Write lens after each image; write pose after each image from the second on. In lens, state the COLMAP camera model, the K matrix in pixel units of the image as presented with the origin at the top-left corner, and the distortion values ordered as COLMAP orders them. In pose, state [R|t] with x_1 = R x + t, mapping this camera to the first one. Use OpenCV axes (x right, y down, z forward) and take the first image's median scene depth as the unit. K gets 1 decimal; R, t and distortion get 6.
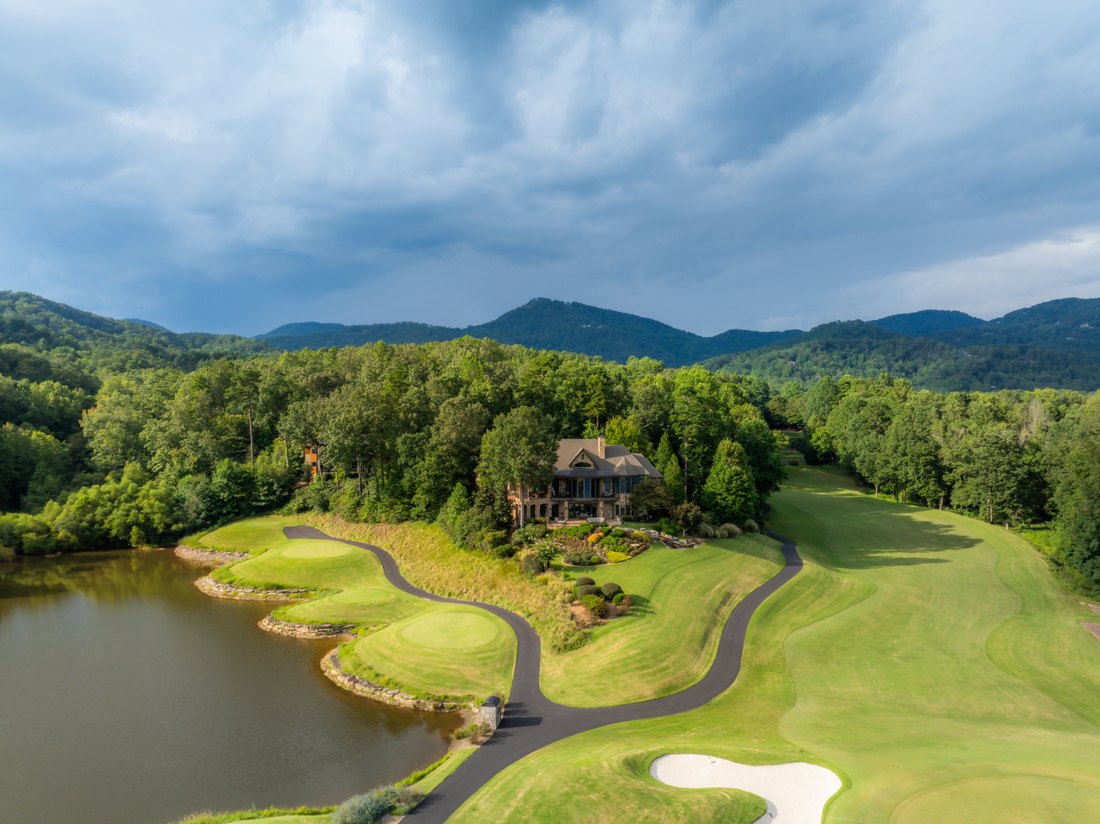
lens RADIAL K [[842.4, 0, 550.0], [0, 842.4, 412.0], [0, 0, 1]] dist [-0.050857, -0.004813]
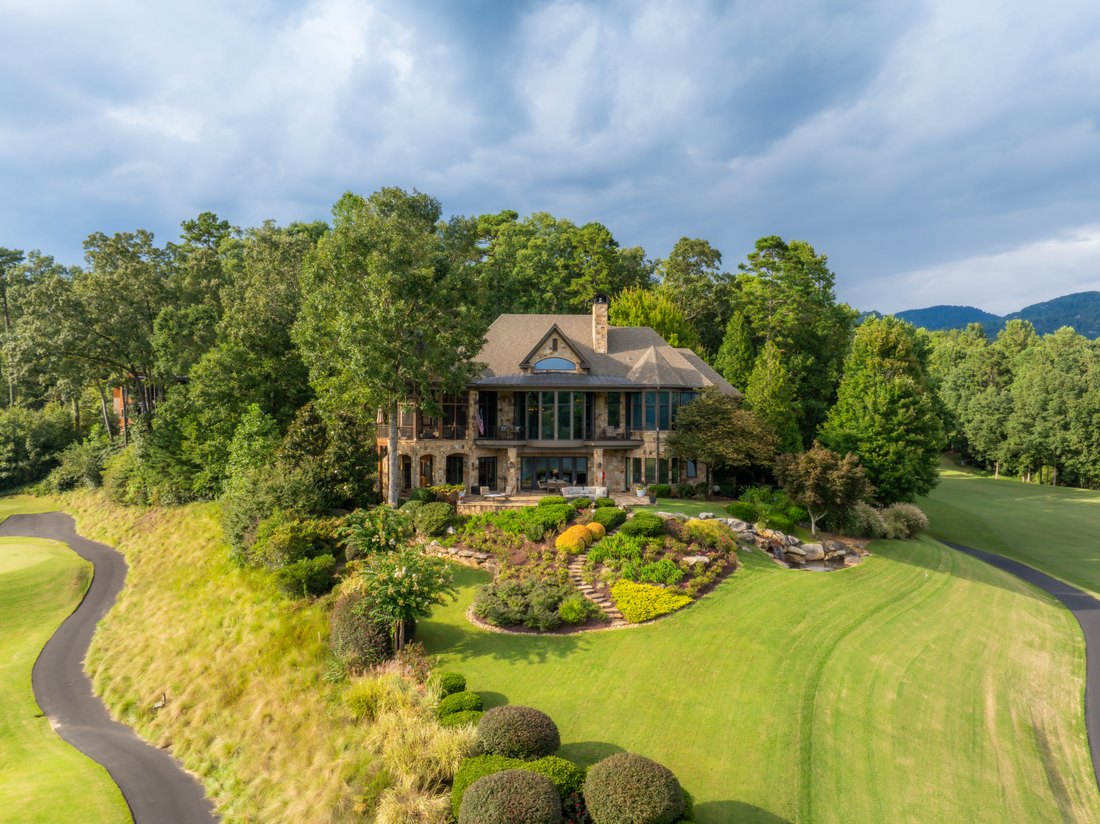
lens RADIAL K [[842.4, 0, 550.0], [0, 842.4, 412.0], [0, 0, 1]] dist [-0.050857, -0.004813]
pose [[0.999969, 0.000964, -0.007800, 0.036549], [-0.000957, 0.999999, 0.000858, 0.079079], [0.007801, -0.000850, 0.999969, 0.530877]]
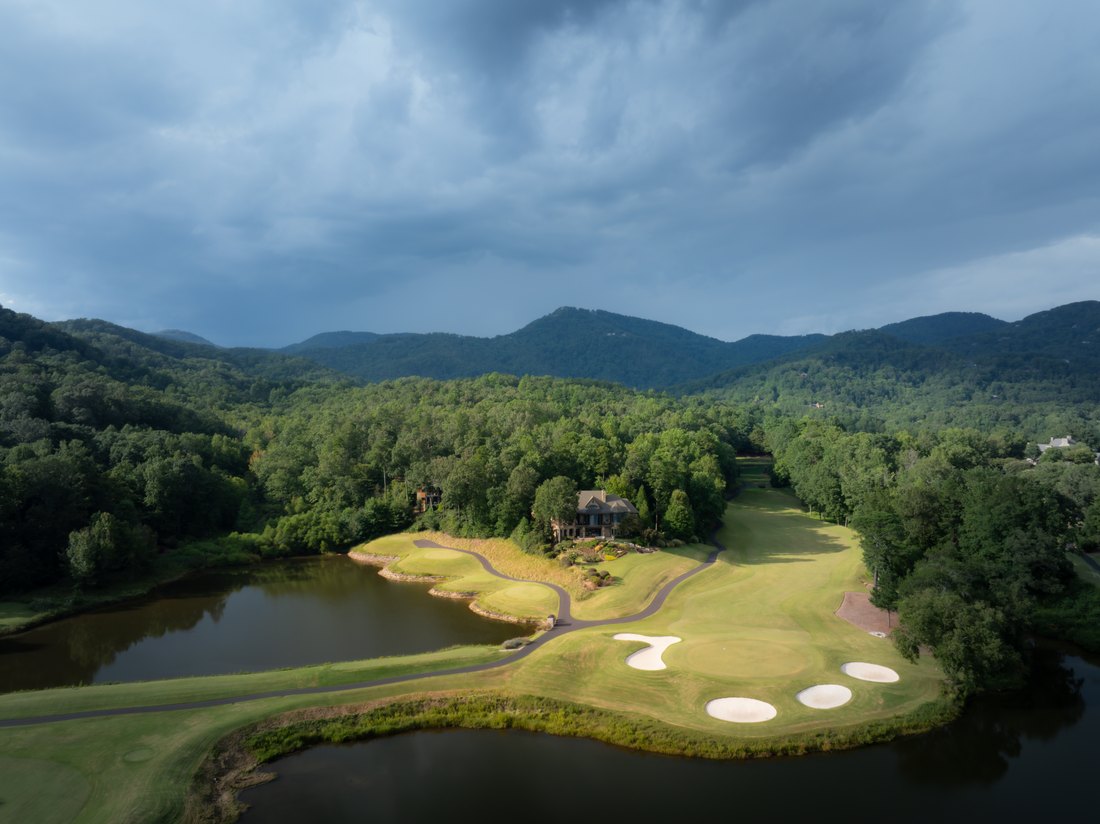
lens RADIAL K [[842.4, 0, 550.0], [0, 842.4, 412.0], [0, 0, 1]] dist [-0.050857, -0.004813]
pose [[0.999472, -0.008001, -0.031495, 0.005025], [0.007953, 0.999967, -0.001643, -0.123195], [0.031507, 0.001392, 0.999503, -0.716516]]
